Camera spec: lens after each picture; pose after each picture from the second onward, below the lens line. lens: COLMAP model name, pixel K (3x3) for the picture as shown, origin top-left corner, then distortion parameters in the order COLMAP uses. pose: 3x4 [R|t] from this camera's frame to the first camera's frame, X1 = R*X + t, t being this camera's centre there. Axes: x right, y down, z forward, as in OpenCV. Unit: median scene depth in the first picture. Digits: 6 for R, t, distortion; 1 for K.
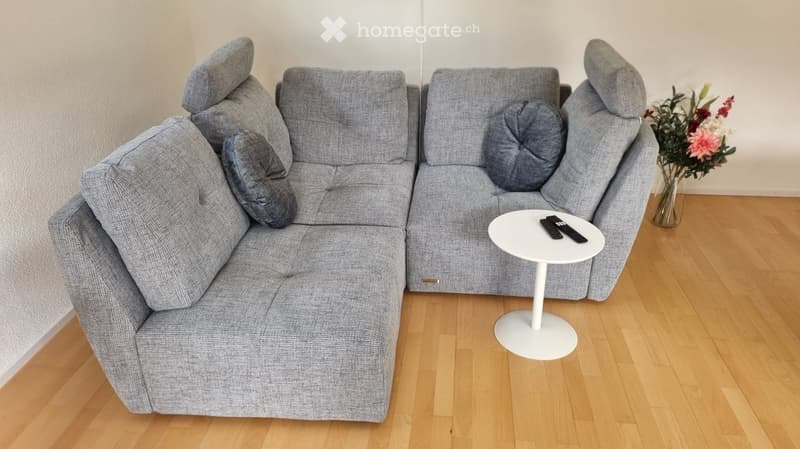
lens RADIAL K [[602.7, 0, 400.0], [0, 602.7, 224.5], [0, 0, 1]] dist [0.070380, -0.001539]
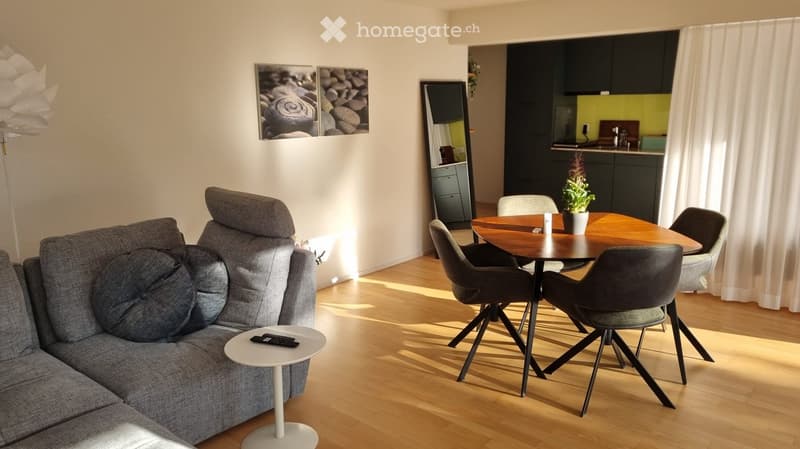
lens RADIAL K [[602.7, 0, 400.0], [0, 602.7, 224.5], [0, 0, 1]] dist [0.070380, -0.001539]
pose [[0.569153, -0.156310, 0.807237, -0.449774], [0.362890, 0.928726, -0.076025, -0.018919], [-0.737818, 0.336208, 0.585311, 0.080902]]
